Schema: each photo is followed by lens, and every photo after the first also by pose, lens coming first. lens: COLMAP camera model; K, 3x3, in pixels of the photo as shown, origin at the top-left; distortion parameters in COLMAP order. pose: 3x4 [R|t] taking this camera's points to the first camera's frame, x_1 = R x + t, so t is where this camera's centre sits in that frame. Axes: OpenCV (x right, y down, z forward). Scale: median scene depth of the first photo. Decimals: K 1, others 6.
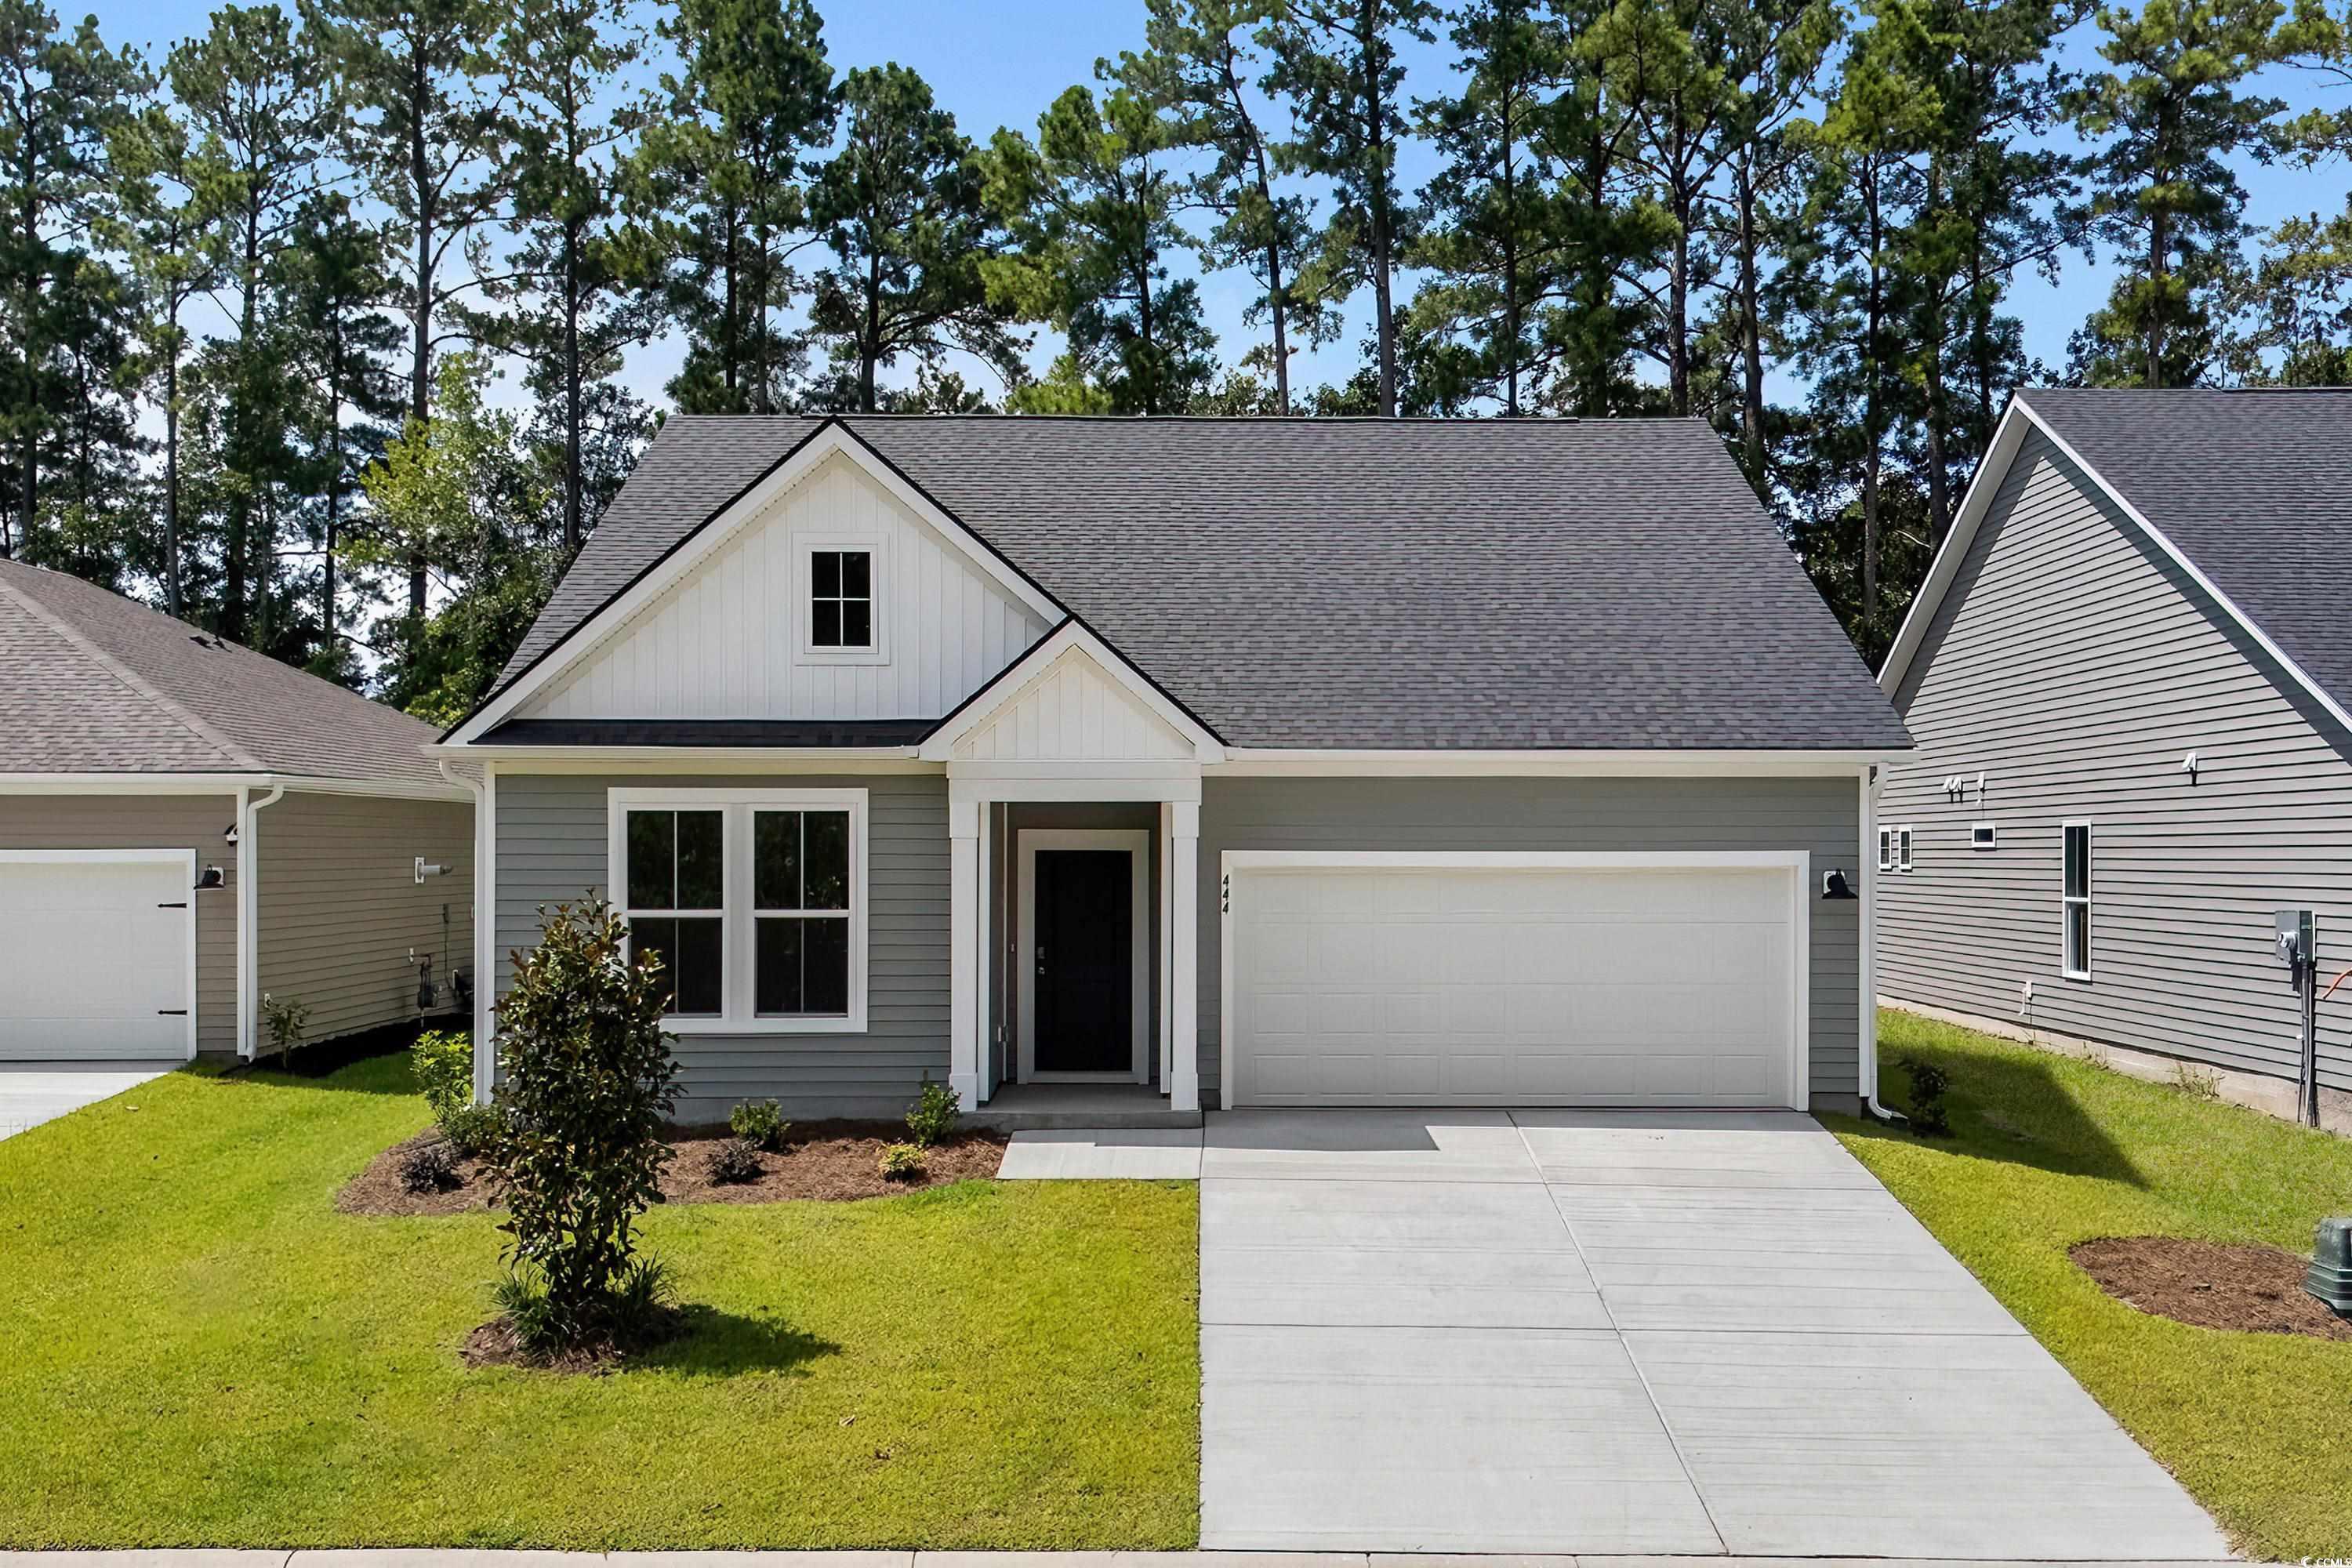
lens RADIAL K [[2533.2, 0, 1177.2], [0, 2533.2, 796.1], [0, 0, 1]] dist [0.040565, 0.000000]
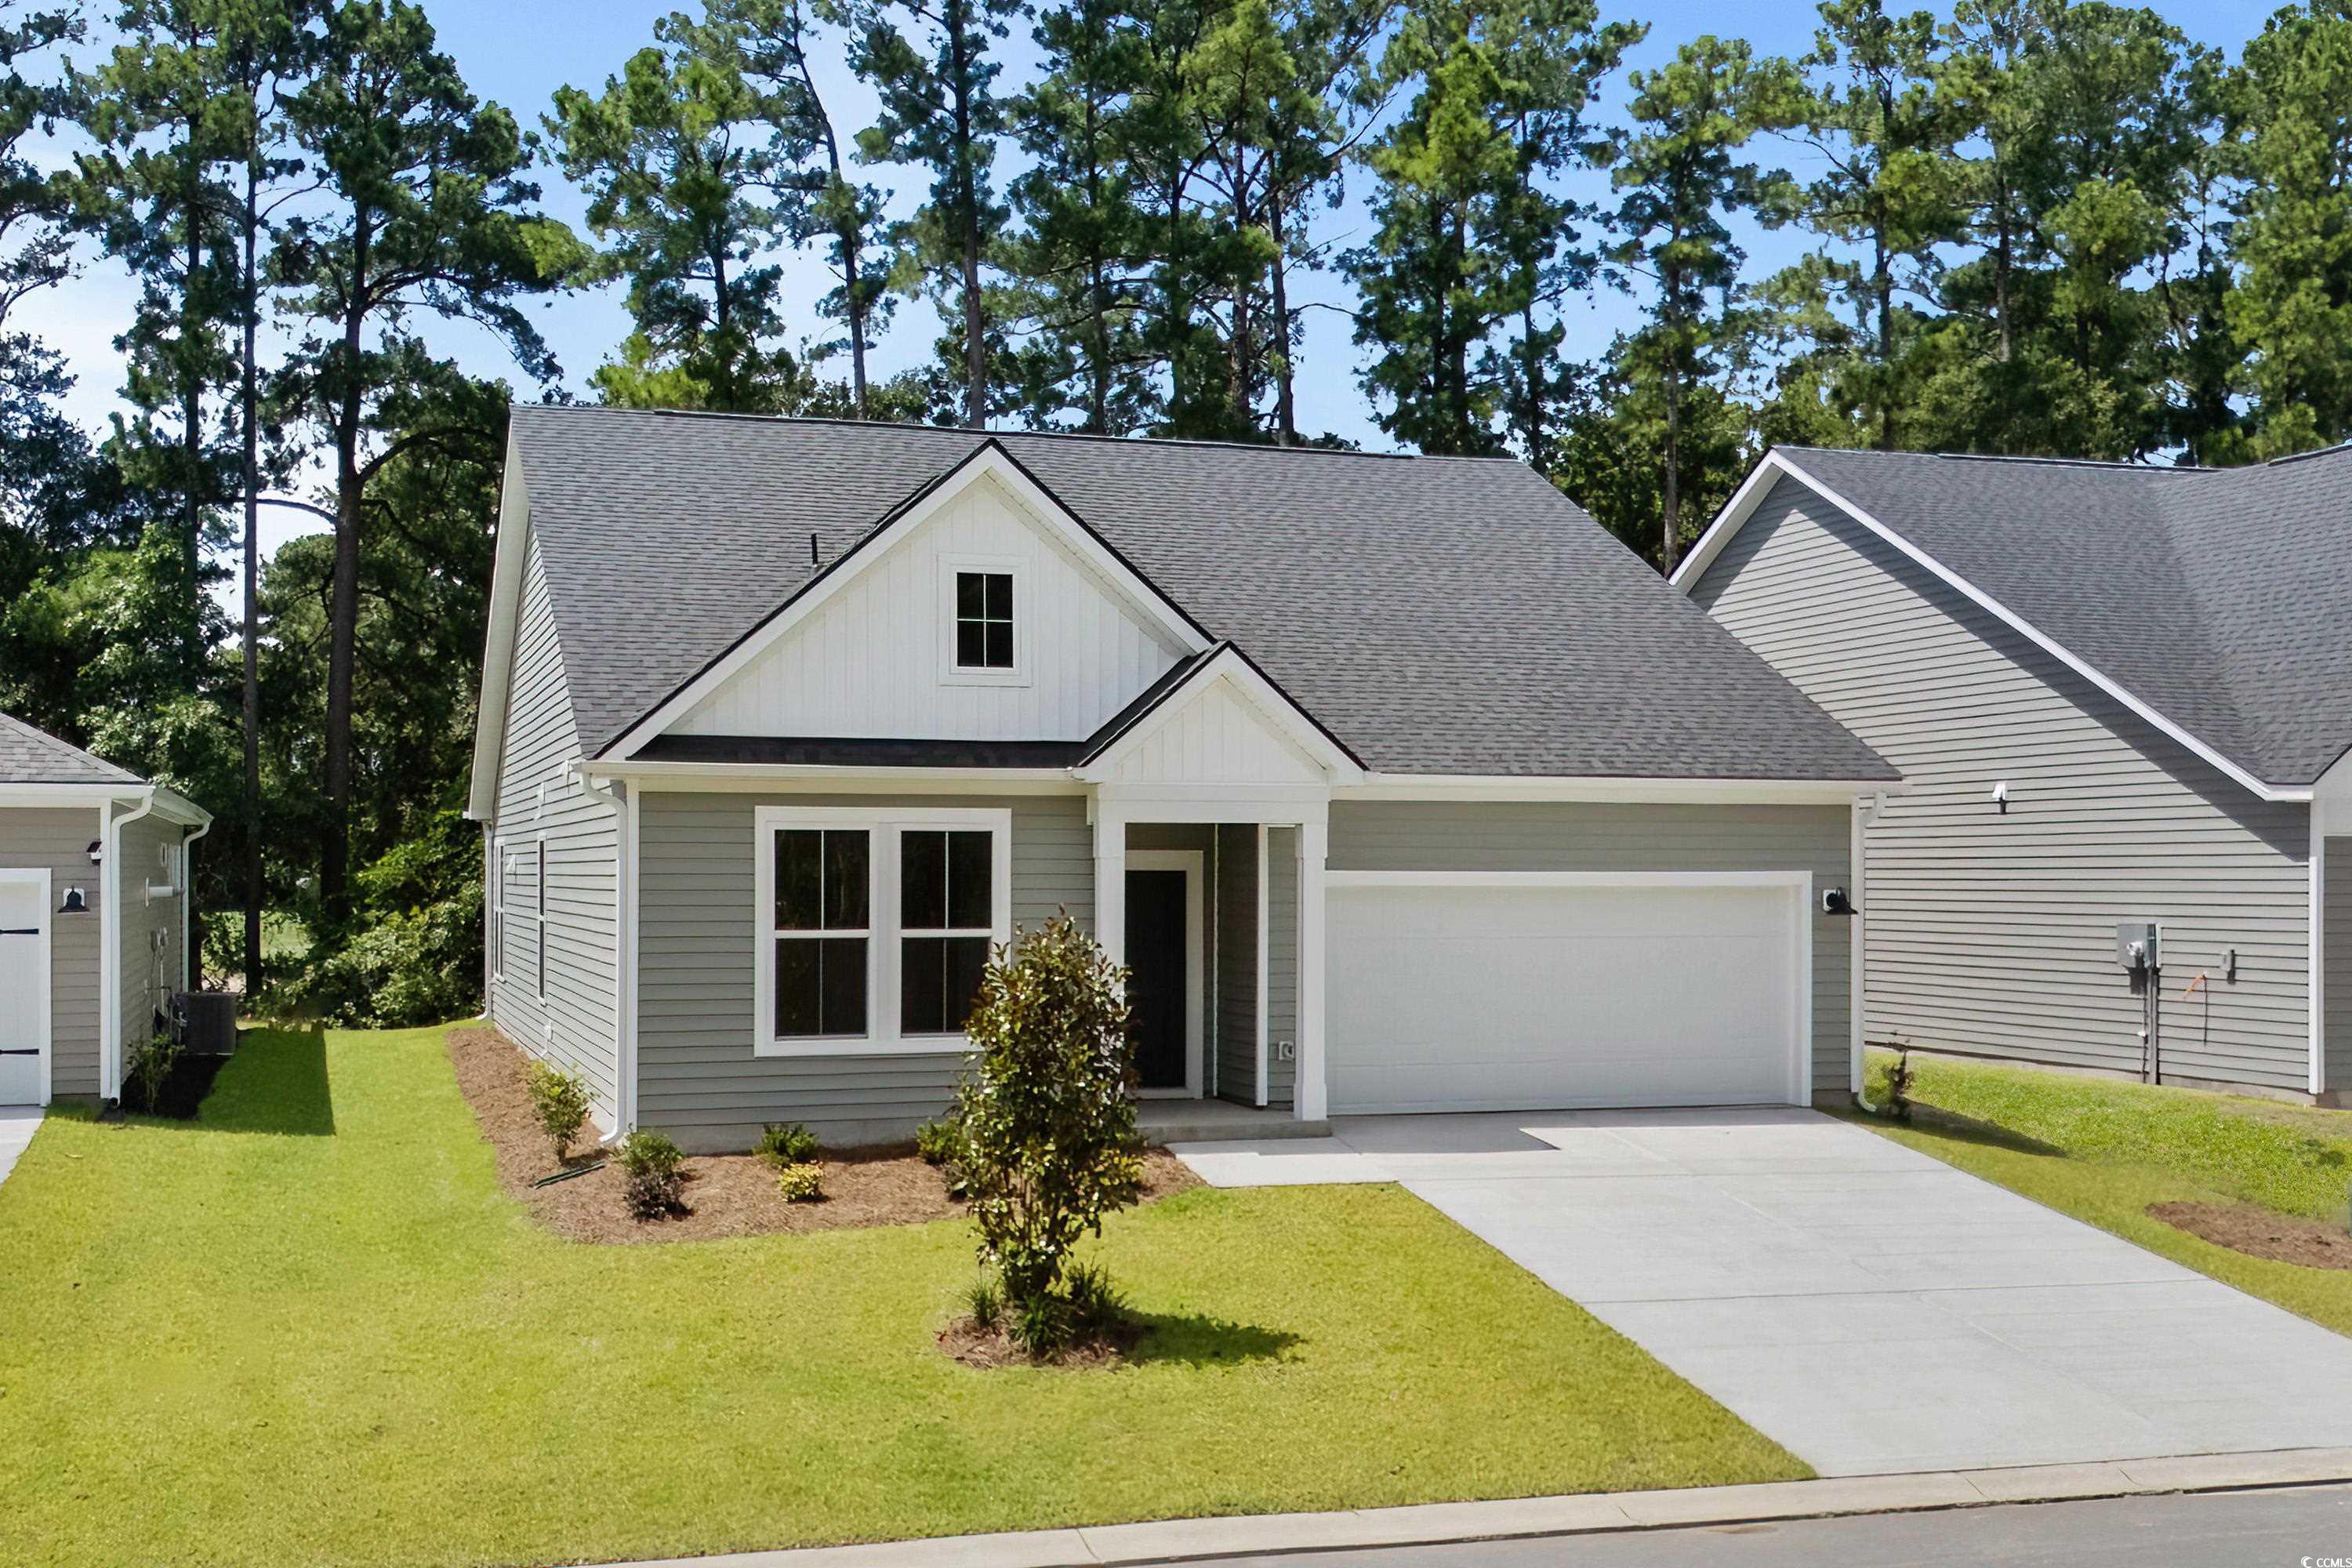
lens RADIAL K [[2791.6, 0, 1171.1], [0, 2791.6, 783.6], [0, 0, 1]] dist [0.043351, 0.000000]
pose [[0.950494, 0.010627, 0.310561, -0.360602], [-0.007546, 0.999910, -0.011122, -0.000944], [-0.310651, 0.008228, 0.950488, -0.066749]]
